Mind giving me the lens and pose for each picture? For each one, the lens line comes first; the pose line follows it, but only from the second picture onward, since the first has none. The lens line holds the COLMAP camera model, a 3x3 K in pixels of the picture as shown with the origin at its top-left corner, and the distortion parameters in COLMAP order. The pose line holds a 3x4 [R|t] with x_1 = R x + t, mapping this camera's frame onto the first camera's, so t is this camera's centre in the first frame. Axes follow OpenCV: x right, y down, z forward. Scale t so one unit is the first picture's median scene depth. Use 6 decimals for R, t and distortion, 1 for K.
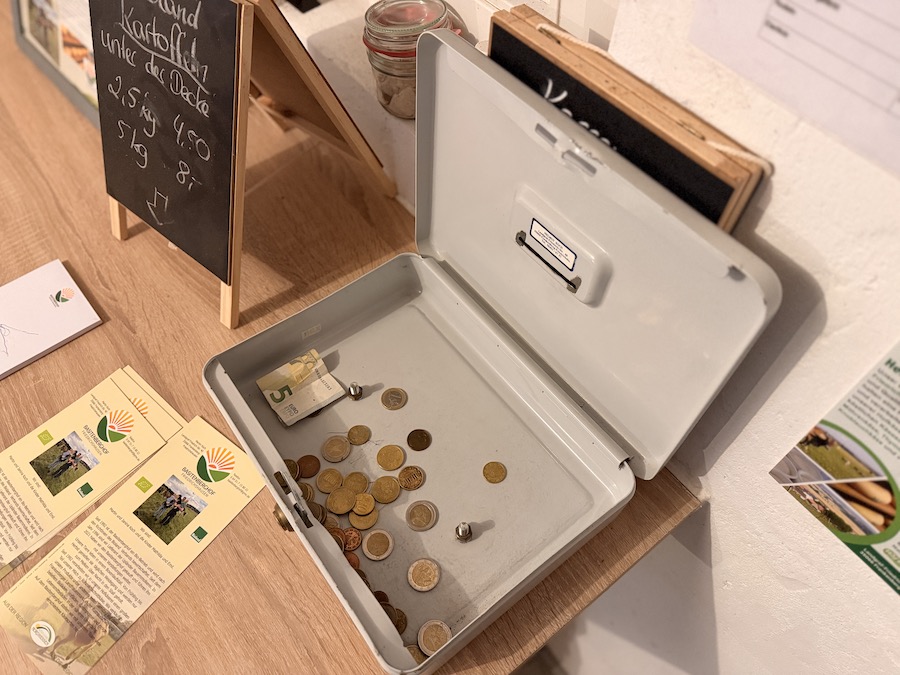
lens RADIAL K [[642.5, 0, 450.0], [0, 642.5, 337.5], [0, 0, 1]] dist [0.007898, -0.028154]
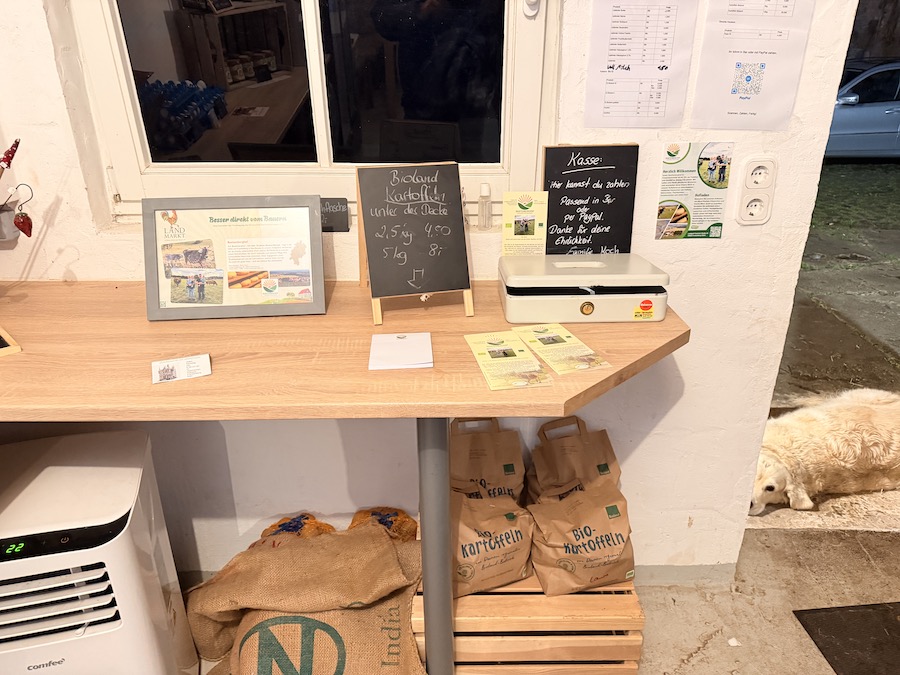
lens RADIAL K [[610.4, 0, 450.0], [0, 610.4, 337.5], [0, 0, 1]] dist [0.115506, 0.000139]
pose [[0.609605, -0.332320, 0.719684, -2.312833], [0.663389, 0.710851, -0.233679, 0.562987], [-0.433932, 0.619883, 0.653795, -0.236915]]
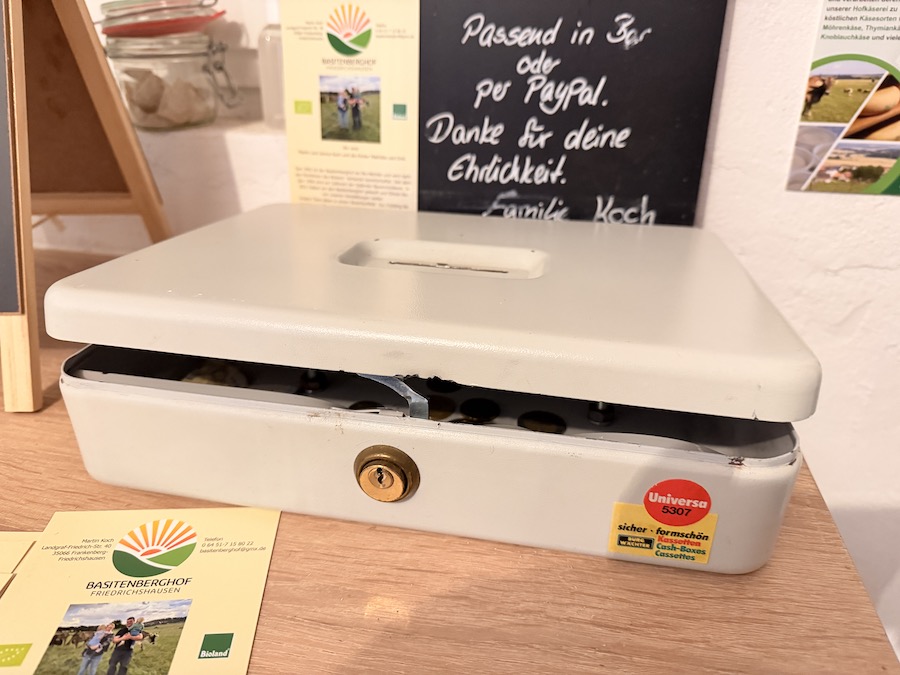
lens RADIAL K [[642.5, 0, 450.0], [0, 642.5, 337.5], [0, 0, 1]] dist [0.007898, -0.028154]
pose [[0.752553, -0.301529, 0.585444, -0.486050], [0.542380, 0.787999, -0.291344, 0.372371], [-0.373481, 0.536785, 0.756554, 0.542426]]
